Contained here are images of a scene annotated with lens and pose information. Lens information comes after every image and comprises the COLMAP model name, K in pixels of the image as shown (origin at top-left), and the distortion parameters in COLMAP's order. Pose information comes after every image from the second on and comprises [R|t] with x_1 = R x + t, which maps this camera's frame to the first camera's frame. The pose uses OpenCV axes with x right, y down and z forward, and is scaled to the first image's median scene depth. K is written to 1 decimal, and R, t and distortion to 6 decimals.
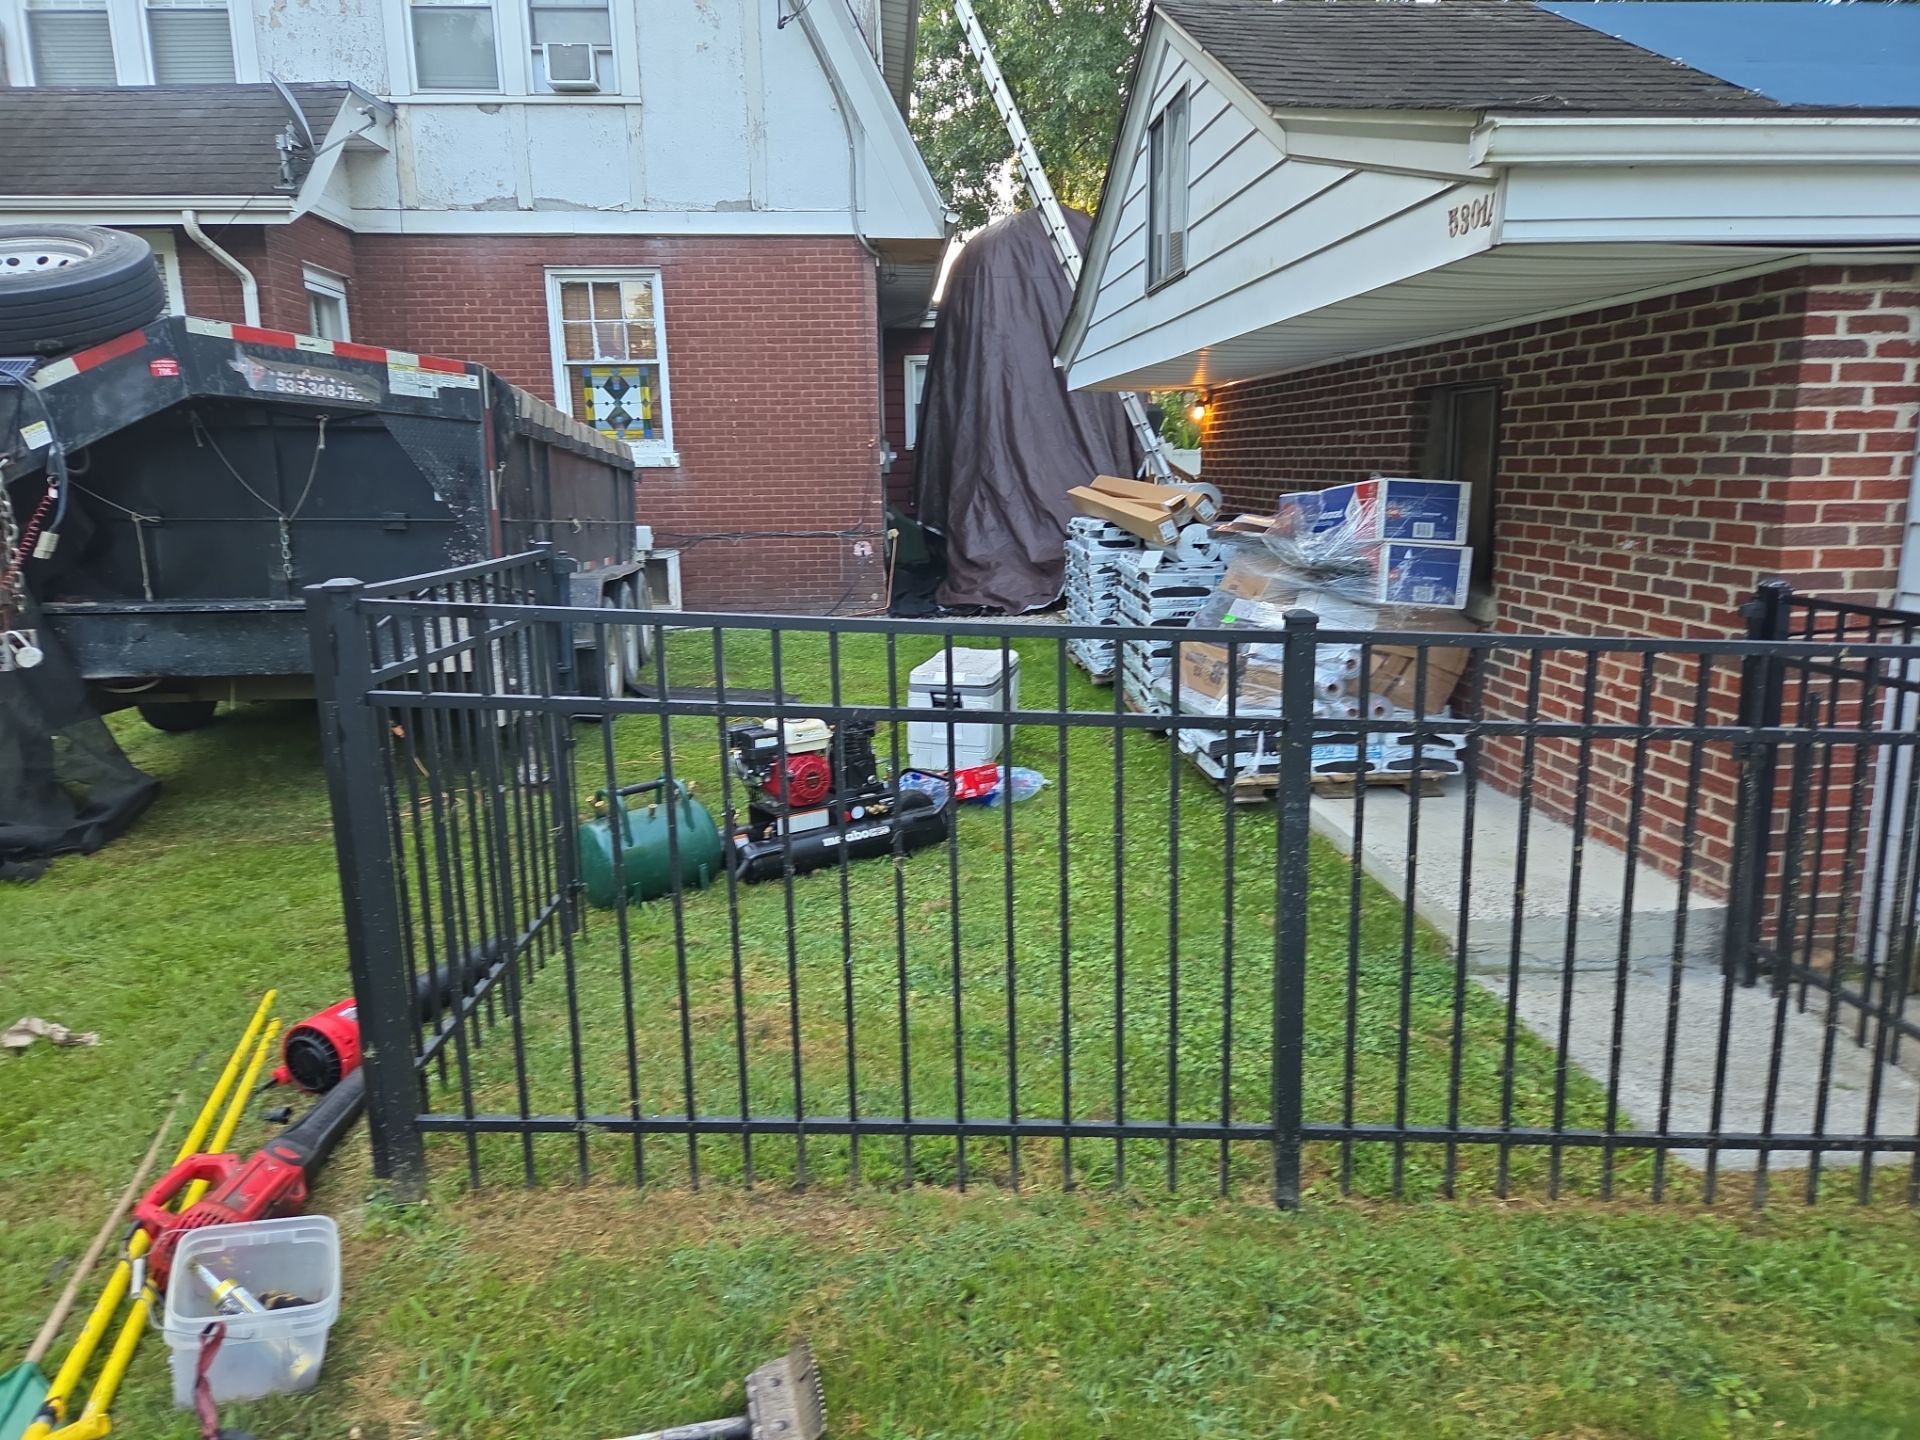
lens RADIAL K [[1353.1, 0, 960.0], [0, 1353.1, 720.0], [0, 0, 1]] dist [0.088445, -0.075877]
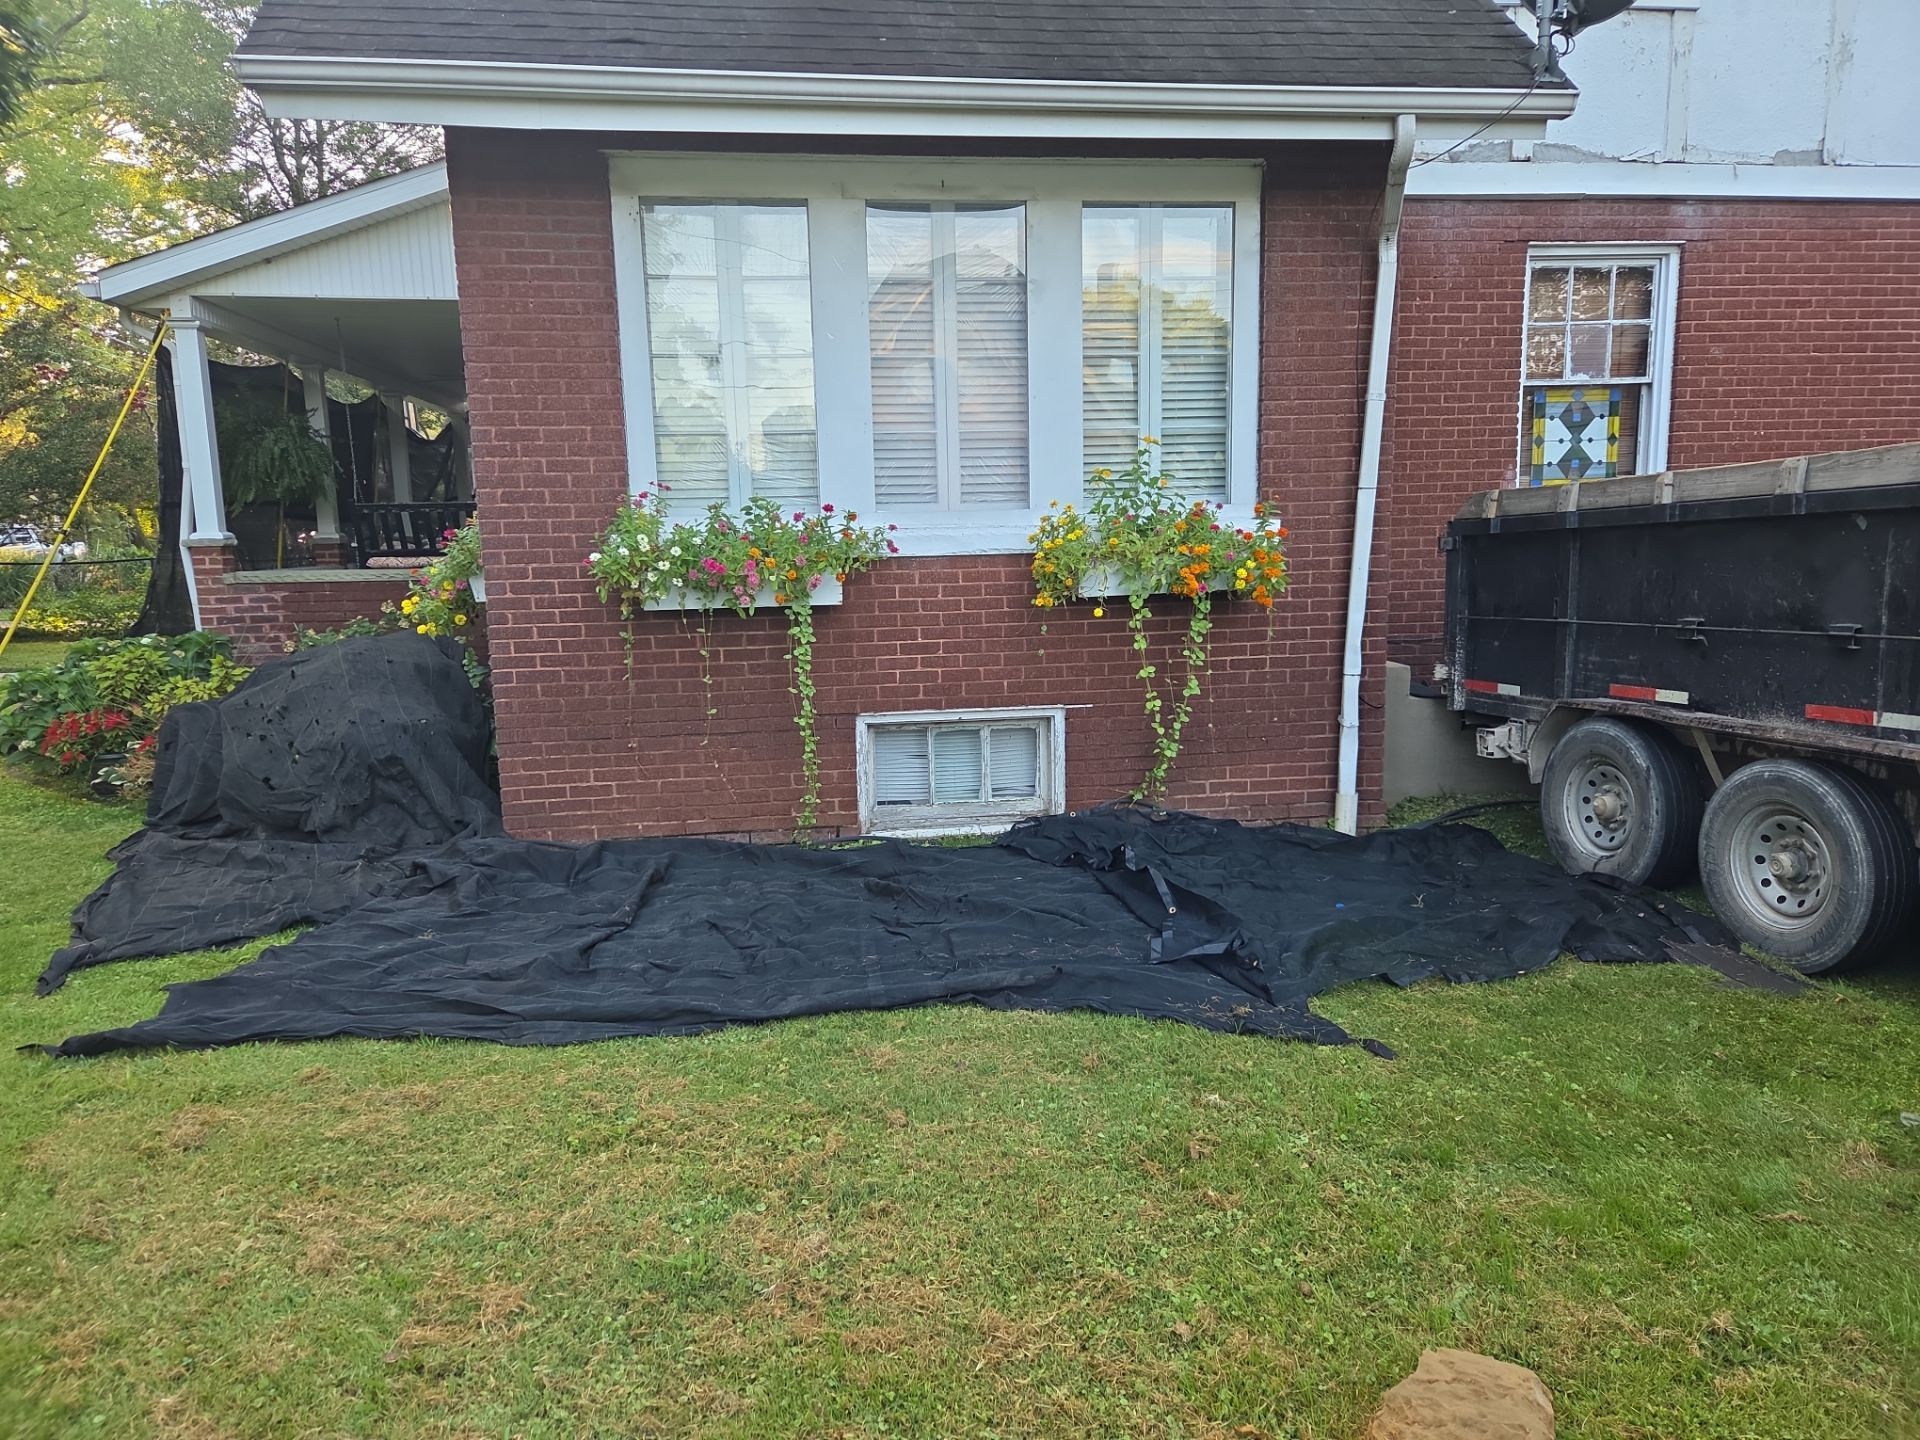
lens RADIAL K [[1353.1, 0, 960.0], [0, 1353.1, 720.0], [0, 0, 1]] dist [0.088445, -0.075877]
pose [[0.997053, -0.013036, 0.075606, -0.630915], [0.017212, 0.998346, -0.054849, -0.057600], [-0.074766, 0.055989, 0.995628, 0.339397]]
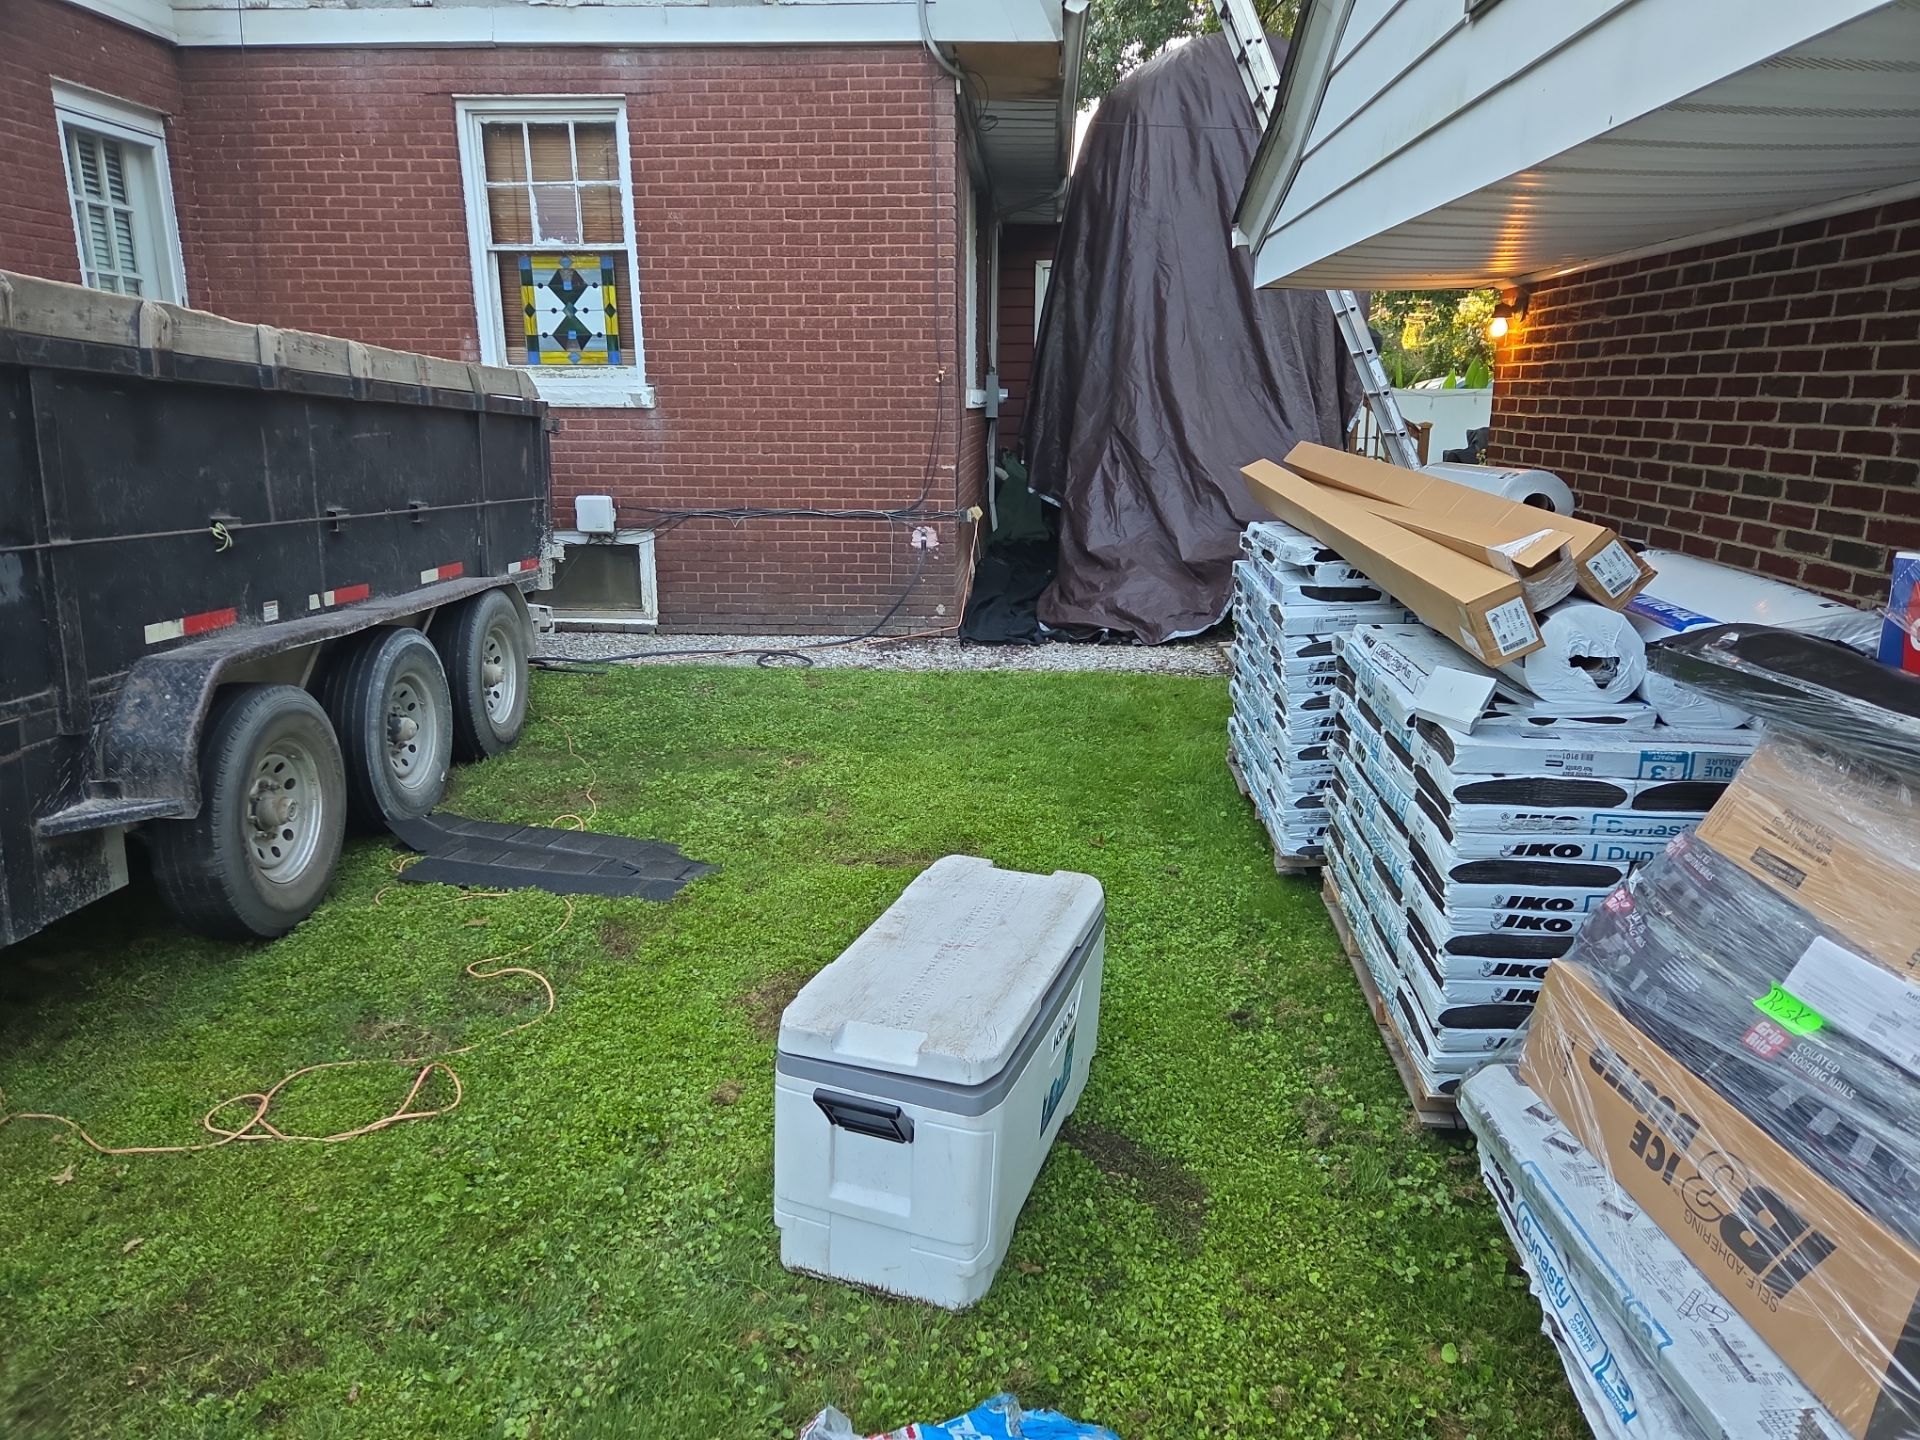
lens RADIAL K [[1353.1, 0, 960.0], [0, 1353.1, 720.0], [0, 0, 1]] dist [0.088445, -0.075877]
pose [[0.992292, 0.044861, -0.115516, 0.027168], [-0.039331, 0.997989, 0.049716, -0.073481], [0.117514, -0.044789, 0.992061, 0.352109]]
